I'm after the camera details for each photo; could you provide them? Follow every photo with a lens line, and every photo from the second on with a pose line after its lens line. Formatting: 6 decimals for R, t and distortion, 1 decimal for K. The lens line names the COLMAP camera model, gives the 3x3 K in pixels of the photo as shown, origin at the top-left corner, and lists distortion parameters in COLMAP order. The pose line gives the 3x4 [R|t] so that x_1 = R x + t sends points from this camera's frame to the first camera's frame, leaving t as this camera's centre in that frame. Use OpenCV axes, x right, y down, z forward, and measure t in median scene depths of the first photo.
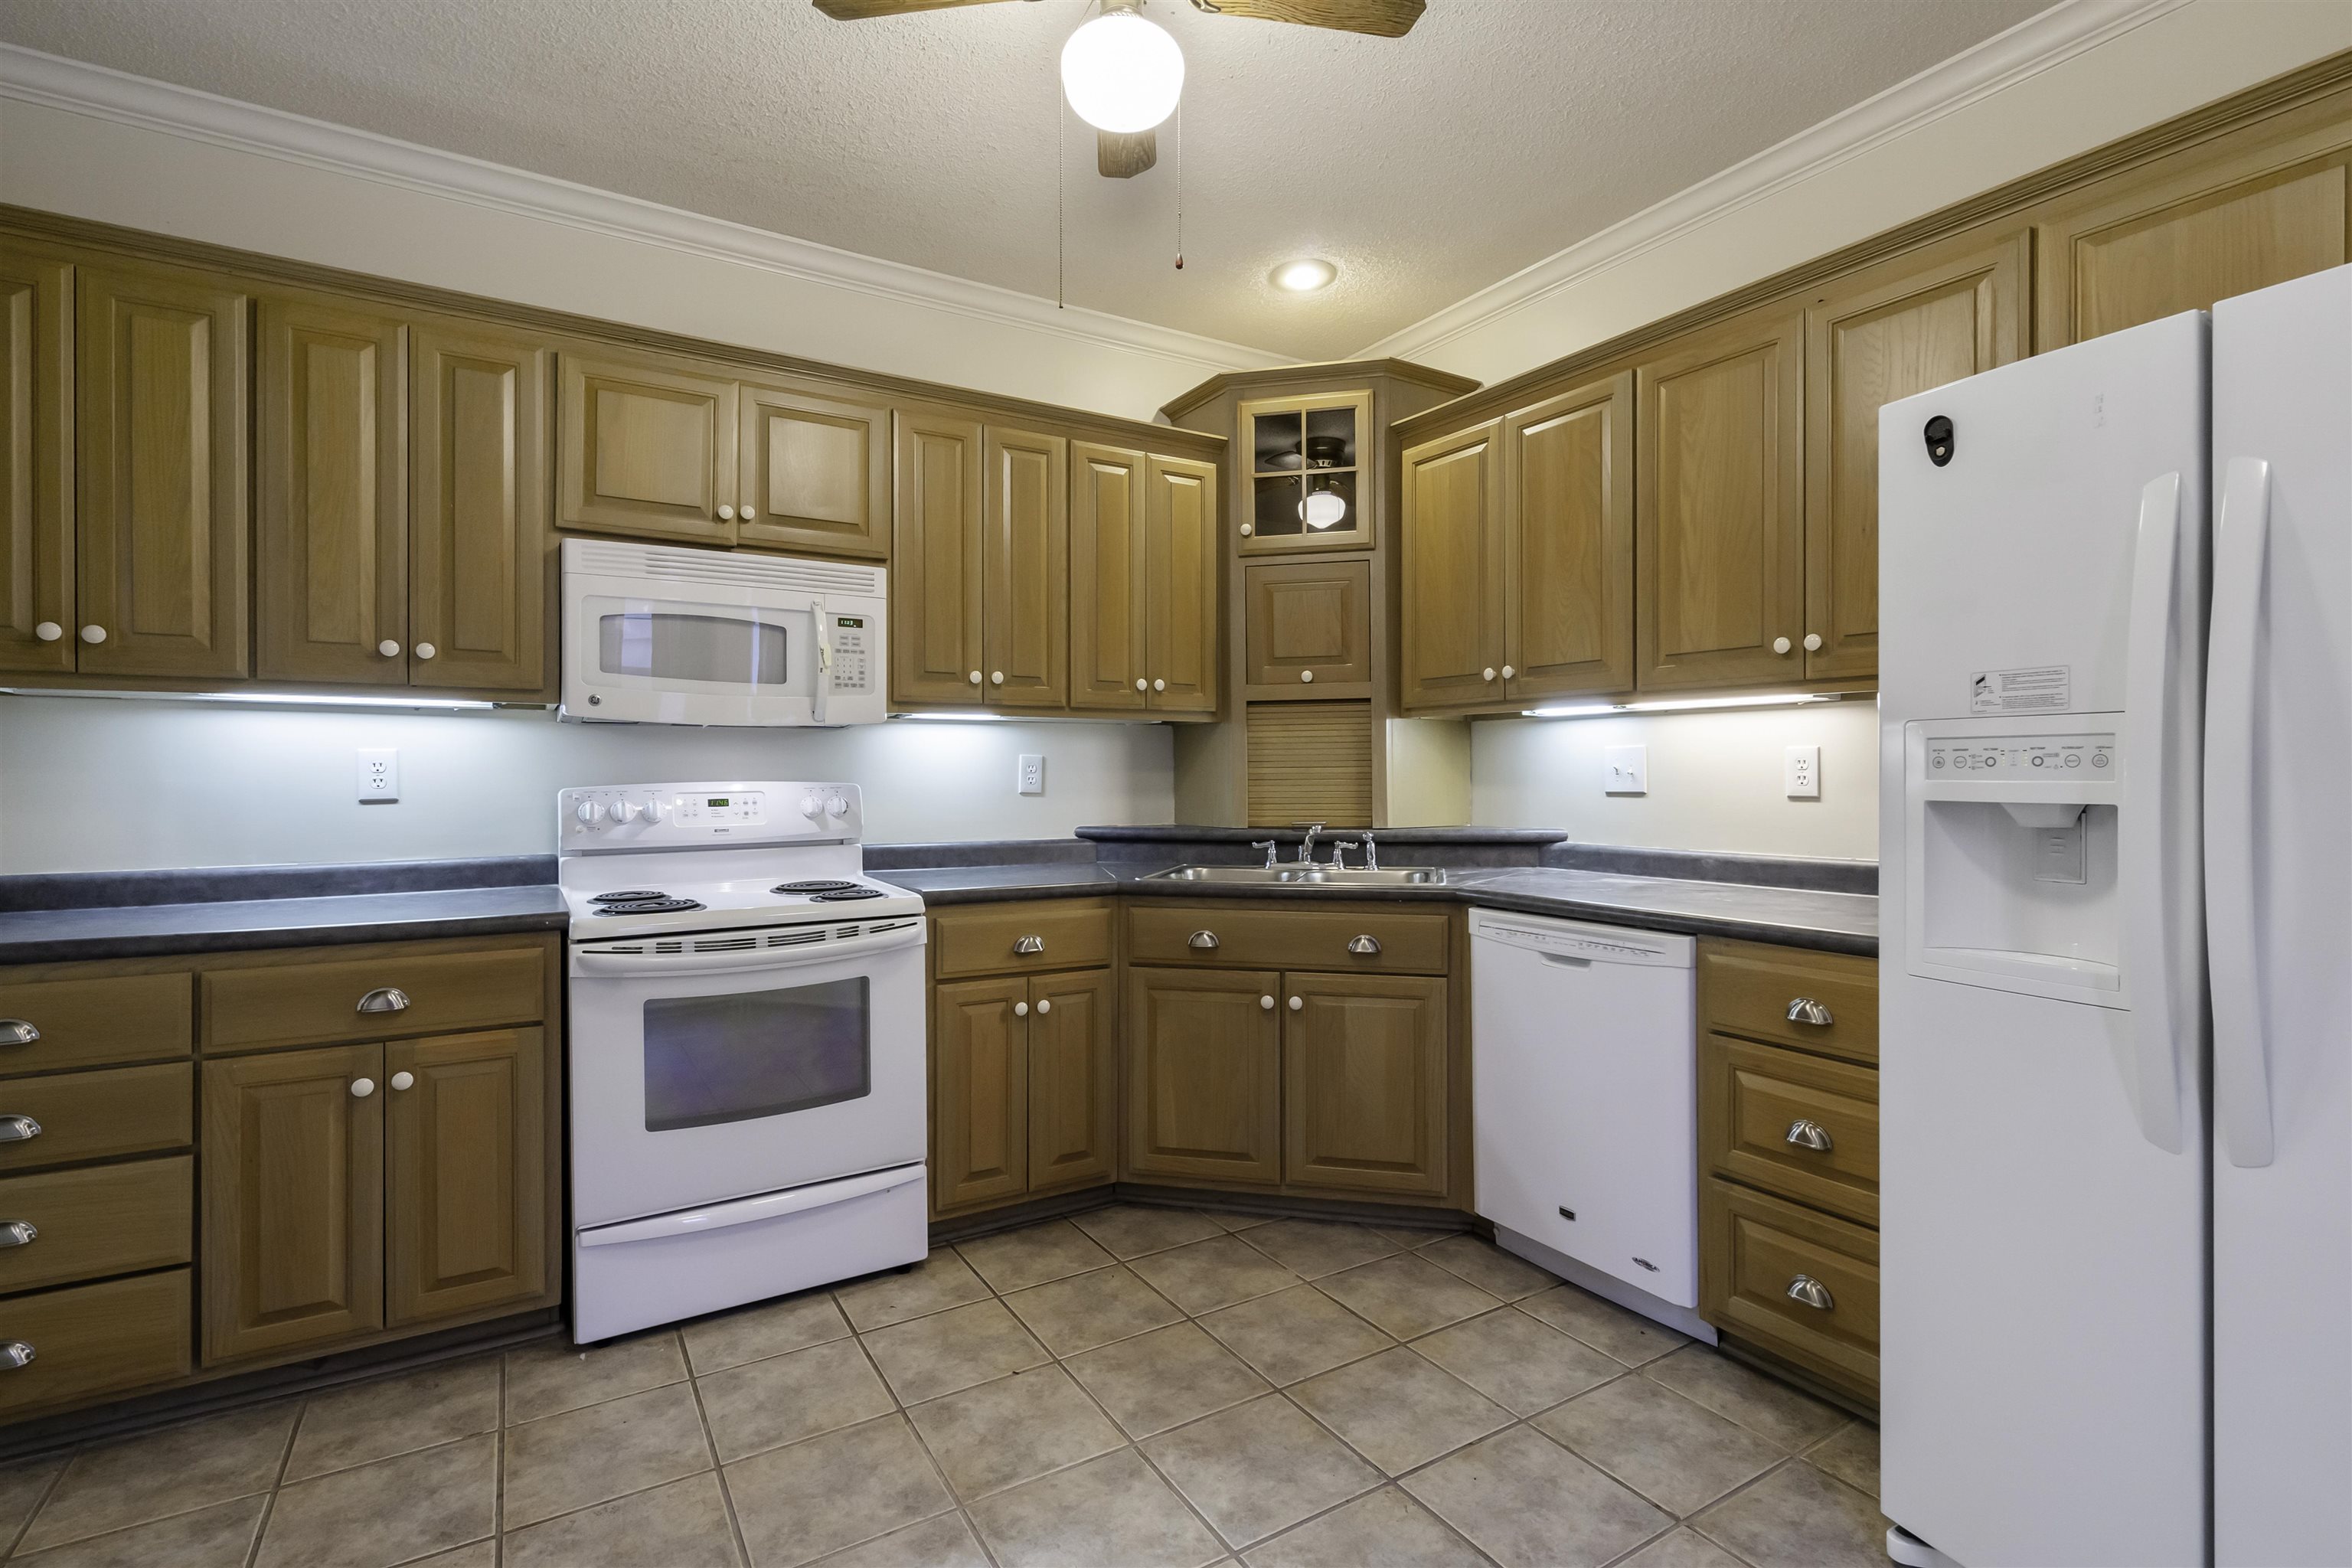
lens RADIAL K [[1088.4, 0, 1183.2], [0, 1088.4, 772.2], [0, 0, 1]] dist [-0.002126, 0.000131]
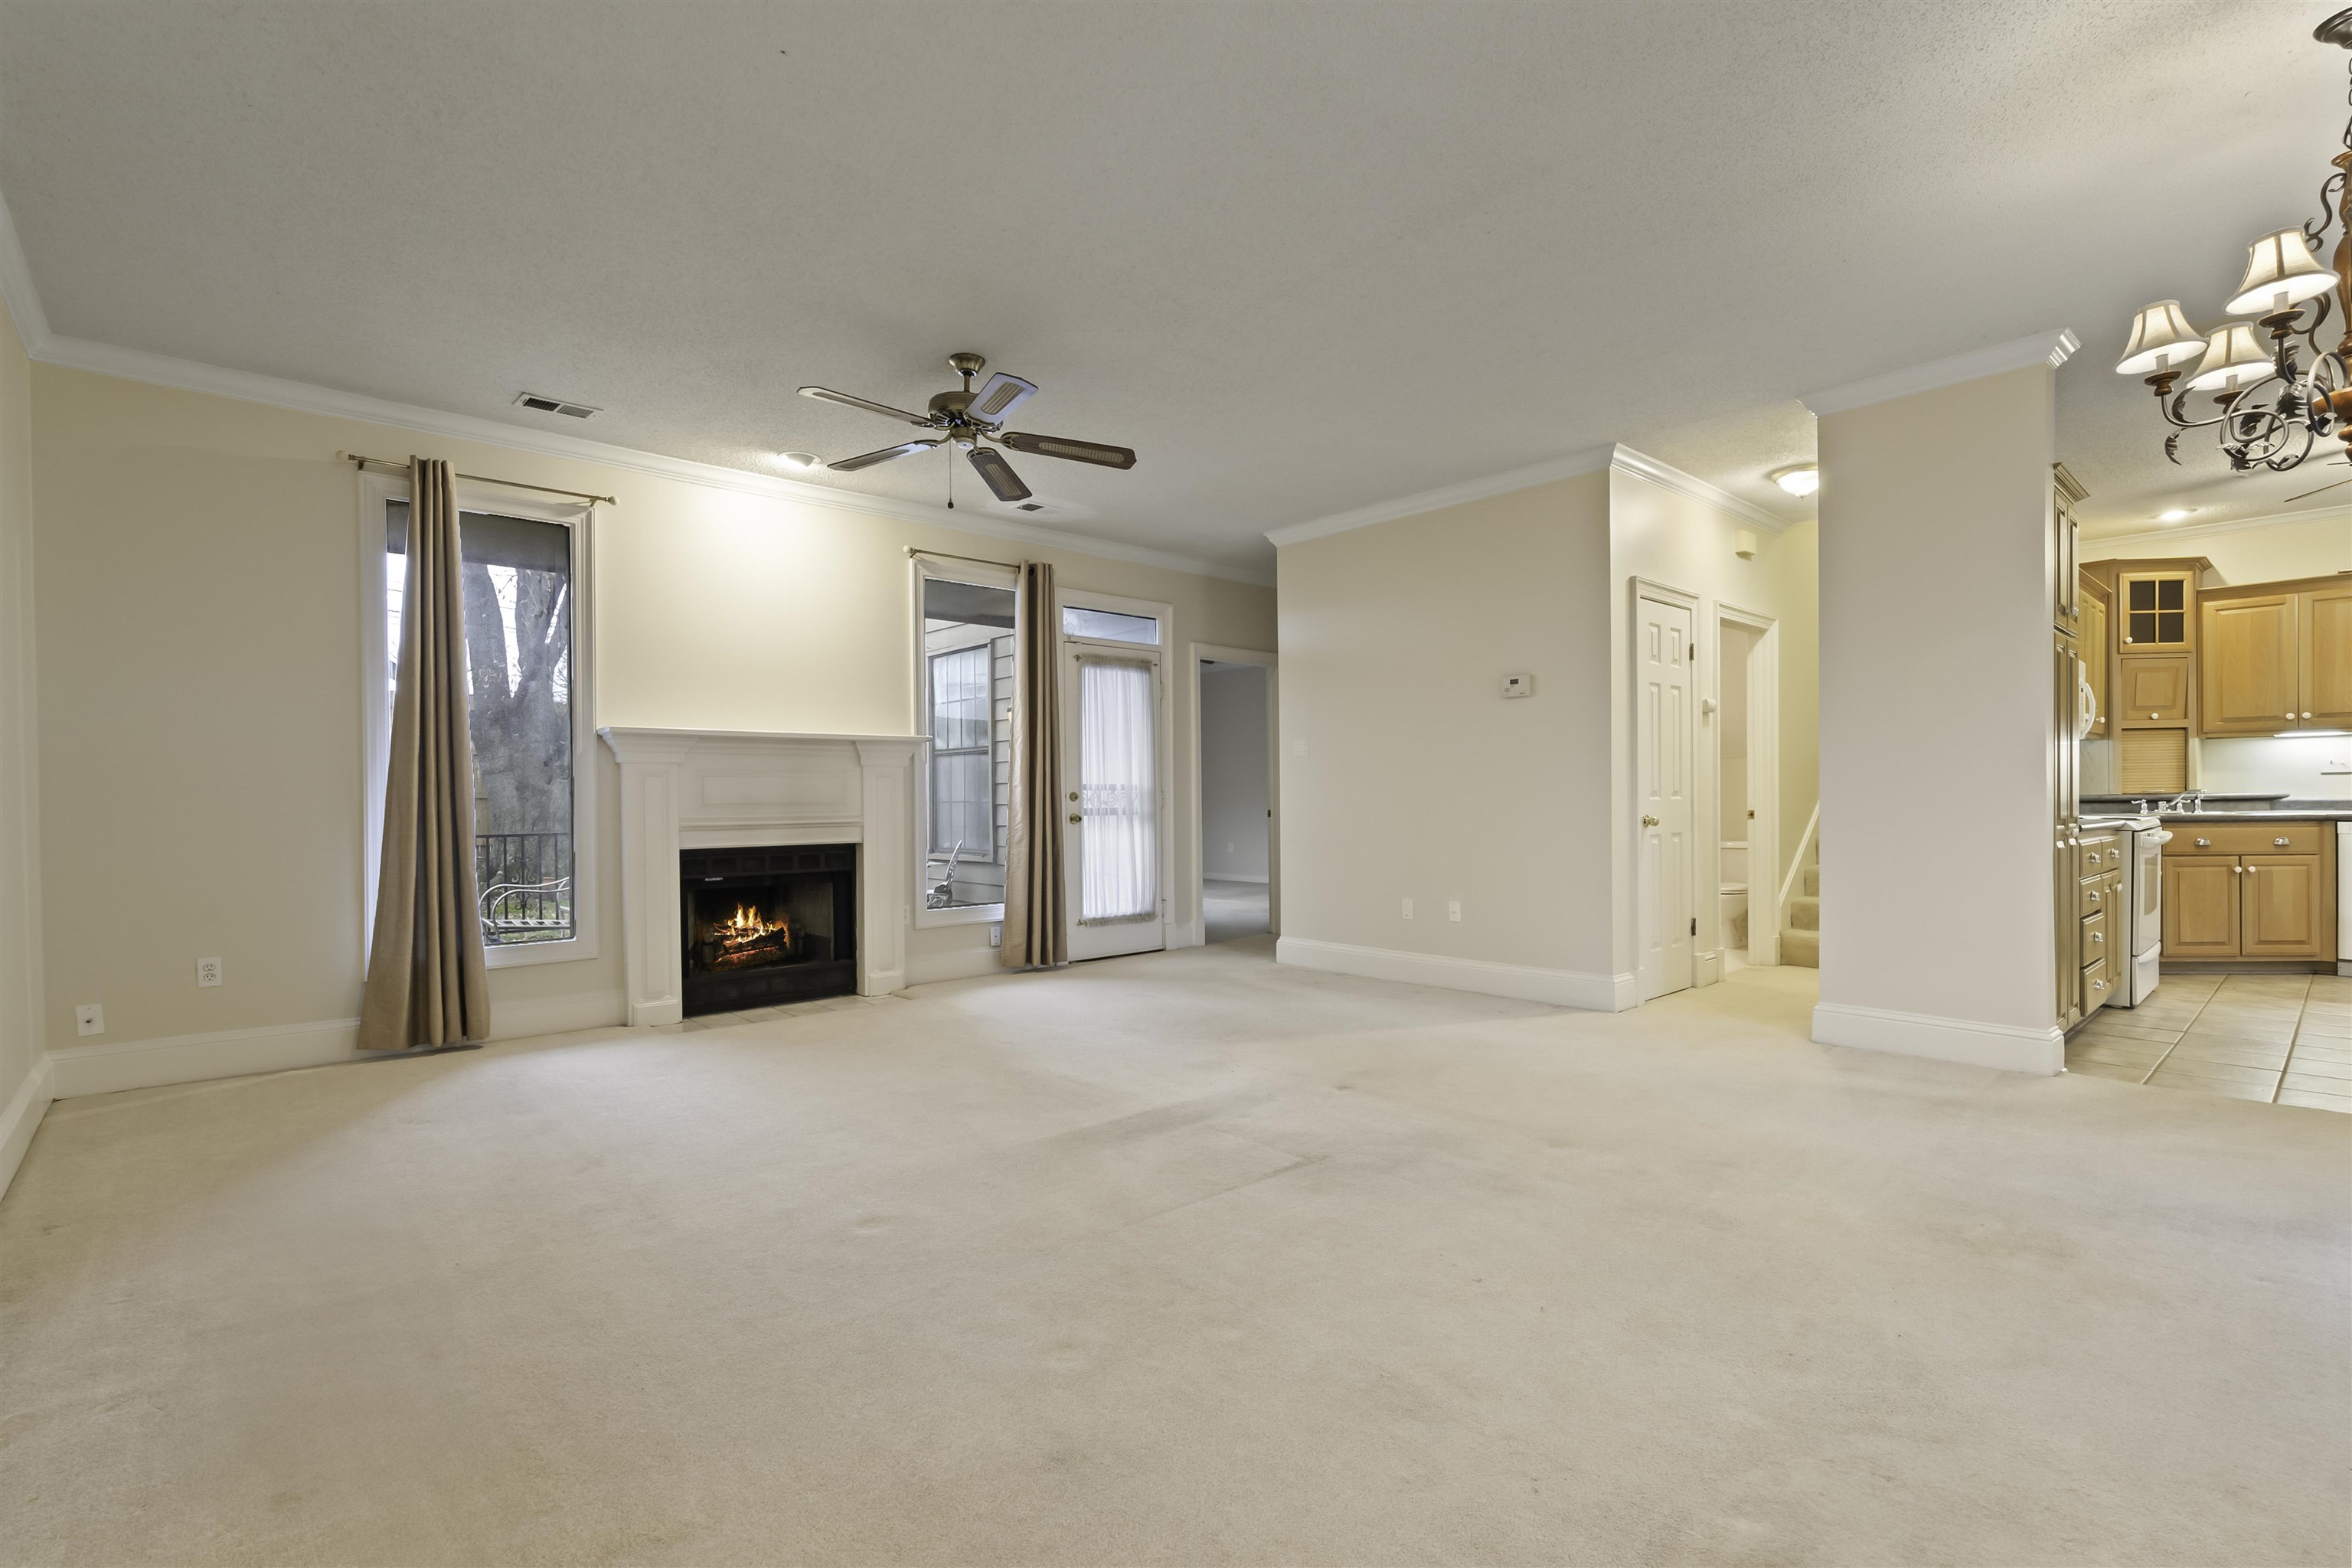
lens RADIAL K [[1081.1, 0, 1181.5], [0, 1081.1, 805.6], [0, 0, 1]] dist [0.002779, 0.000536]
pose [[0.983420, -0.008628, 0.181137, -2.552128], [0.006898, 0.999924, 0.010180, 0.053121], [-0.181212, -0.008762, 0.983405, -0.781131]]
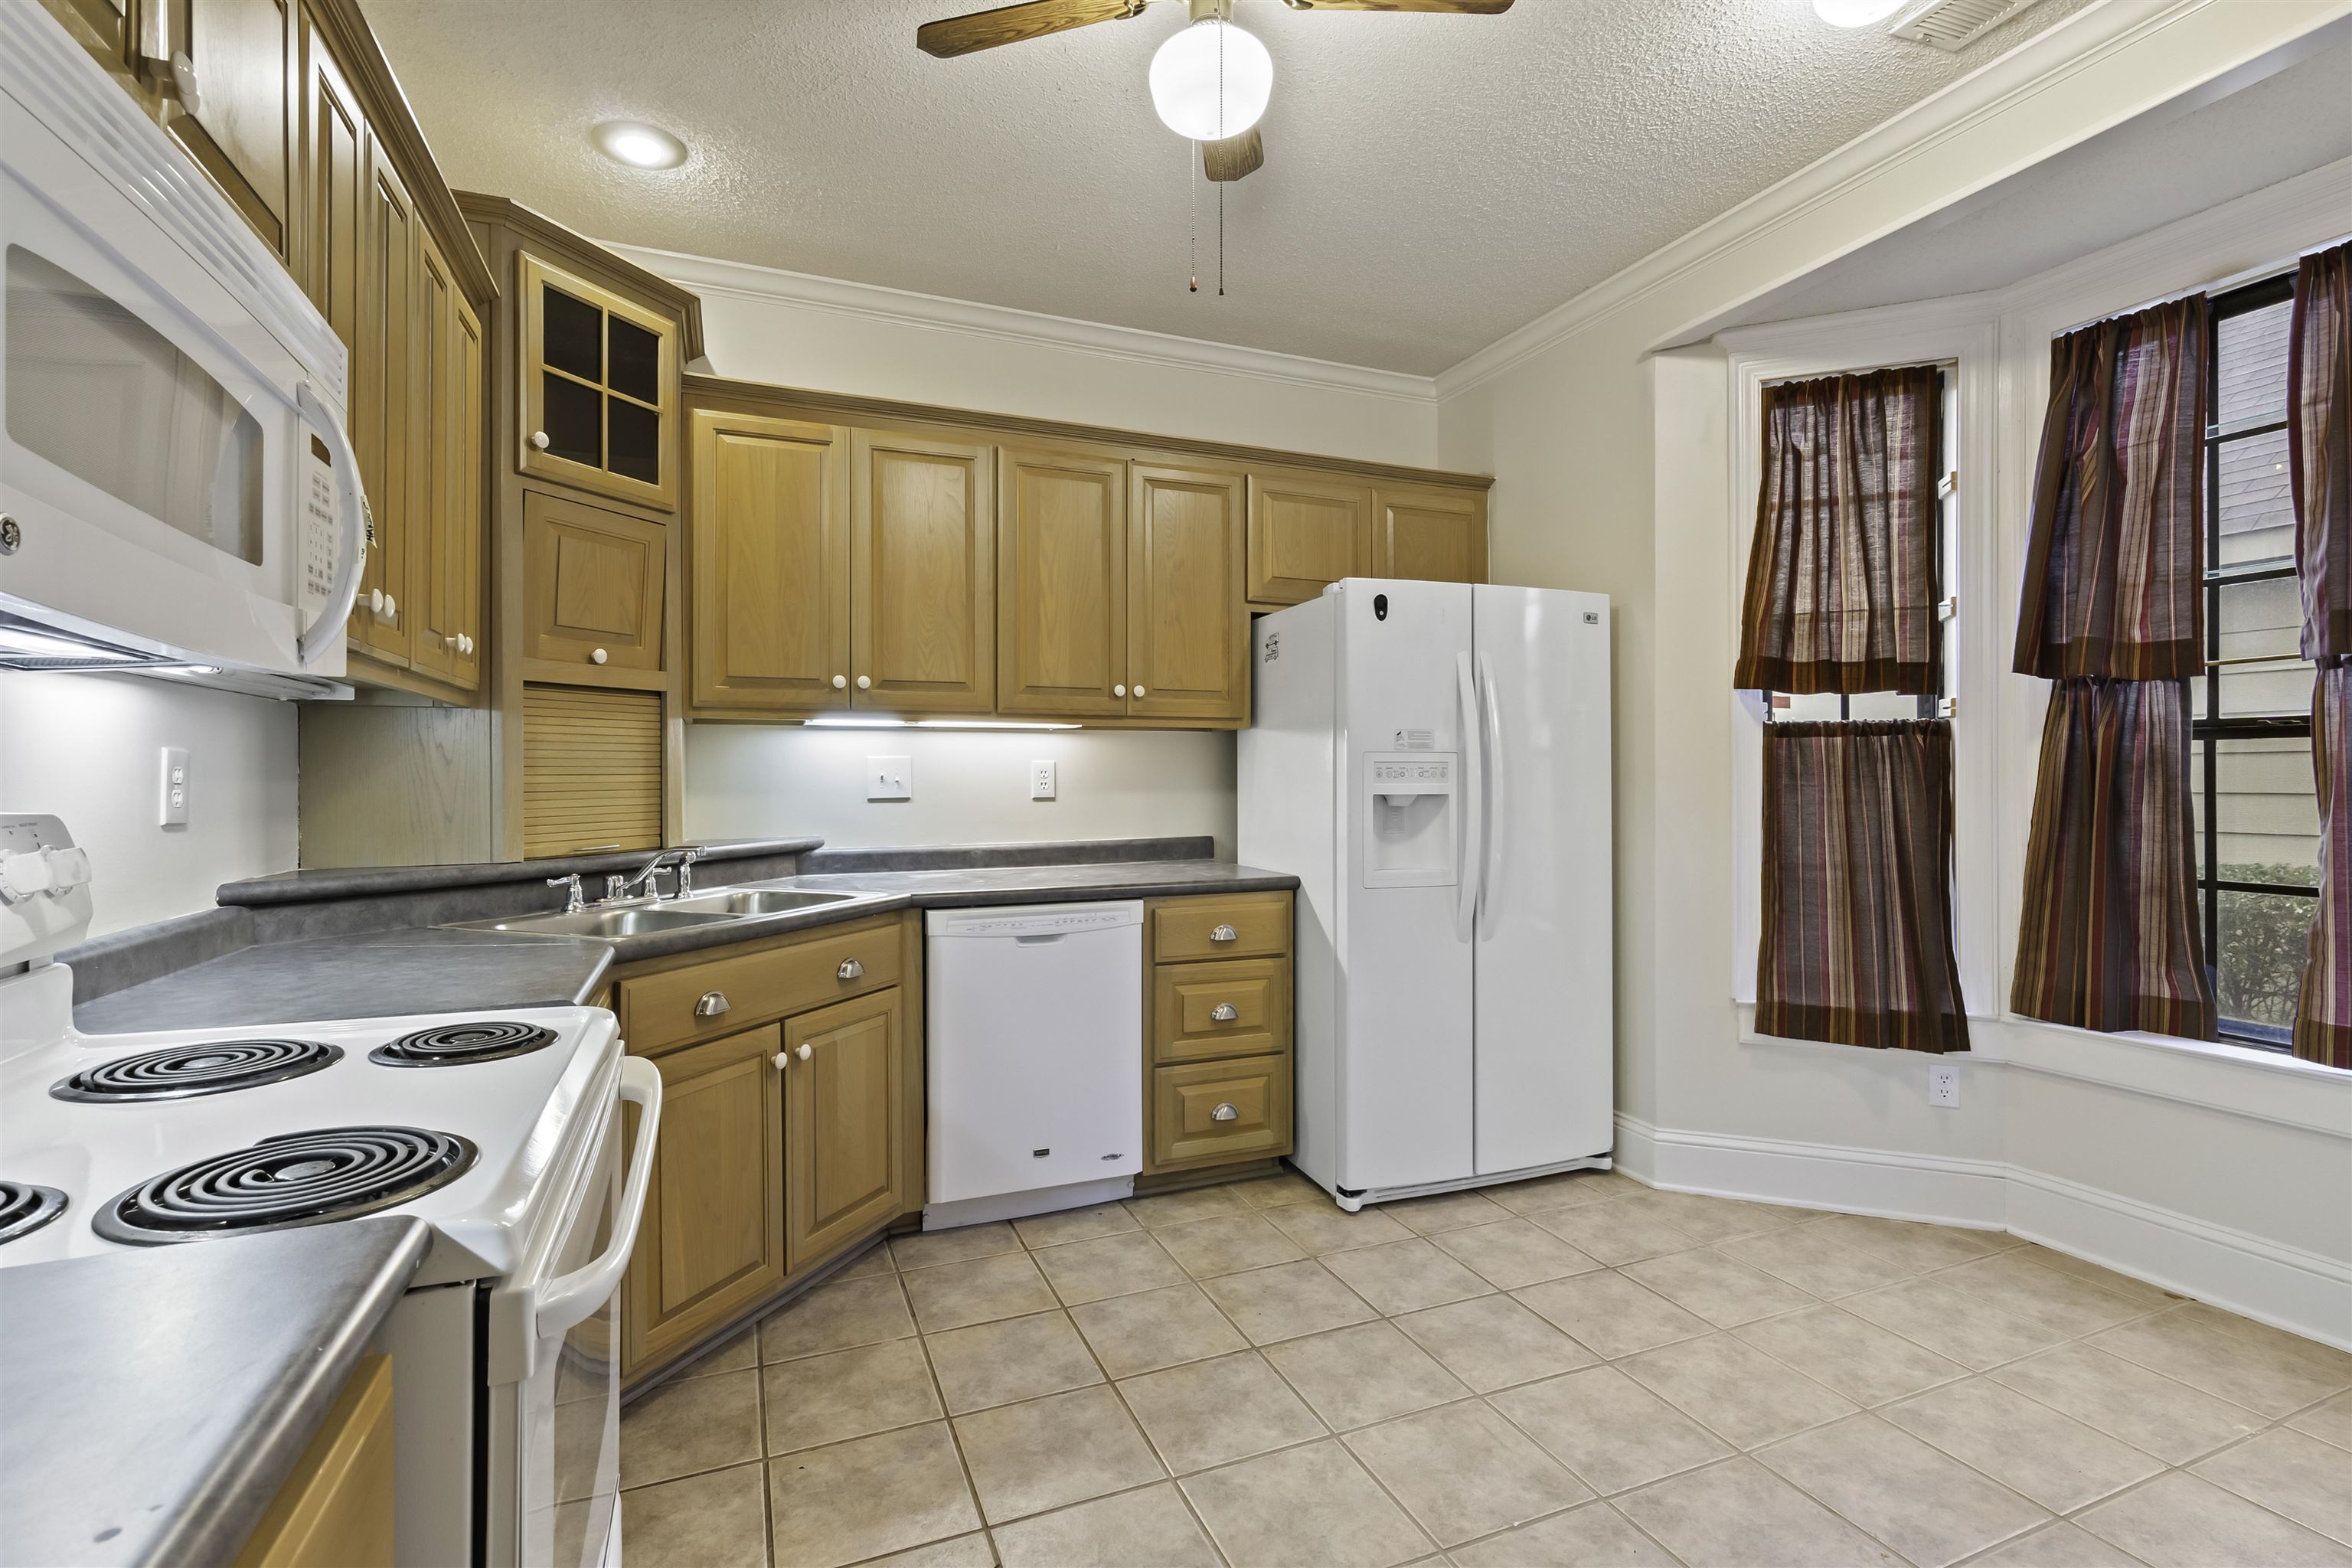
lens RADIAL K [[1072.5, 0, 1171.4], [0, 1072.5, 765.8], [0, 0, 1]] dist [-0.002938, 0.000525]
pose [[0.164283, 0.011216, 0.986350, -0.732351], [0.002027, 0.999929, -0.011709, -0.001733], [-0.986411, 0.003923, 0.164248, 0.624486]]
